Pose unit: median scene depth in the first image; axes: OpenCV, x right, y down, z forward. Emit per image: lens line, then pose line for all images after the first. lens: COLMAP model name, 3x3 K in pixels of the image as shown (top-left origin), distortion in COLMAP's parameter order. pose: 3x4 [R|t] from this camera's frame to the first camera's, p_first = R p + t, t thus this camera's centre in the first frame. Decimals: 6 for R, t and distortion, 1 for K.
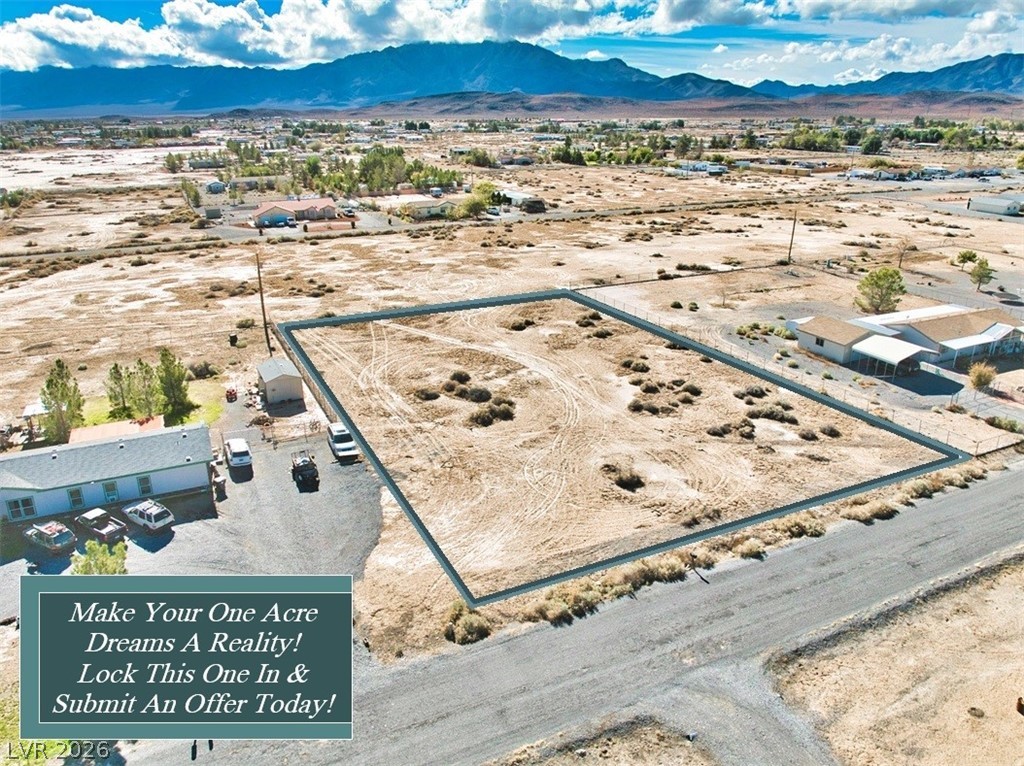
lens RADIAL K [[753.8, 0, 513.9], [0, 753.8, 383.8], [0, 0, 1]] dist [-0.038299, -0.005950]
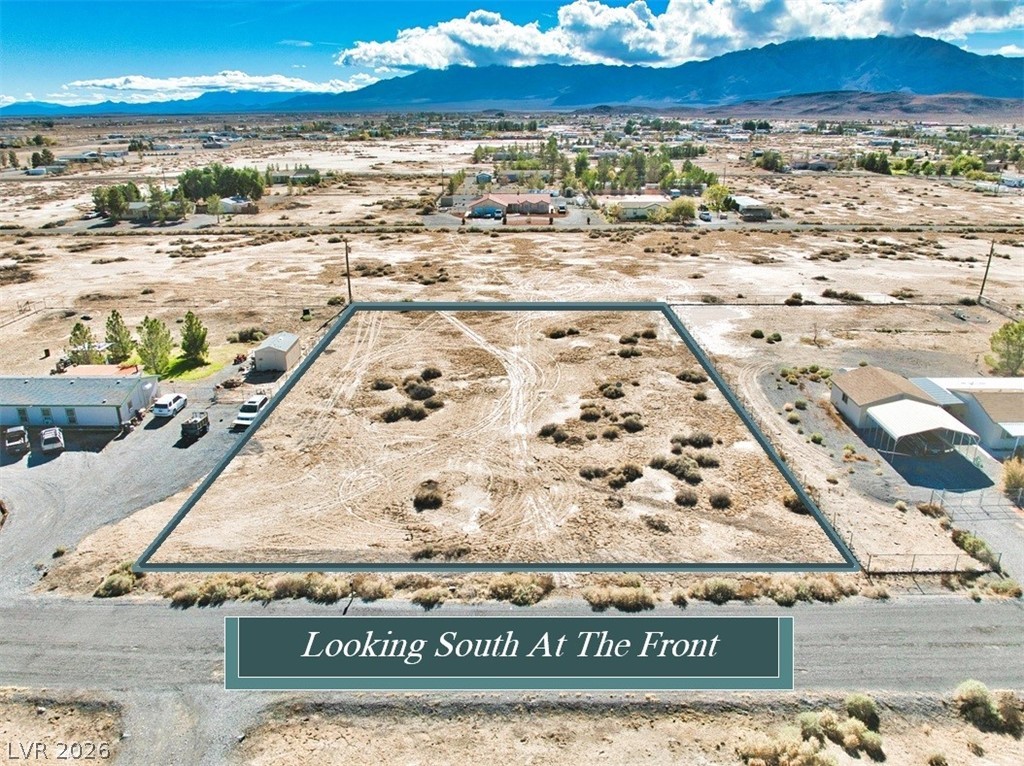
lens RADIAL K [[753.8, 0, 513.9], [0, 753.8, 383.8], [0, 0, 1]] dist [-0.038299, -0.005950]
pose [[0.897268, 0.153149, -0.414073, 0.441055], [-0.152255, 0.987708, 0.035386, -0.047212], [0.414402, 0.031294, 0.909556, 0.124236]]
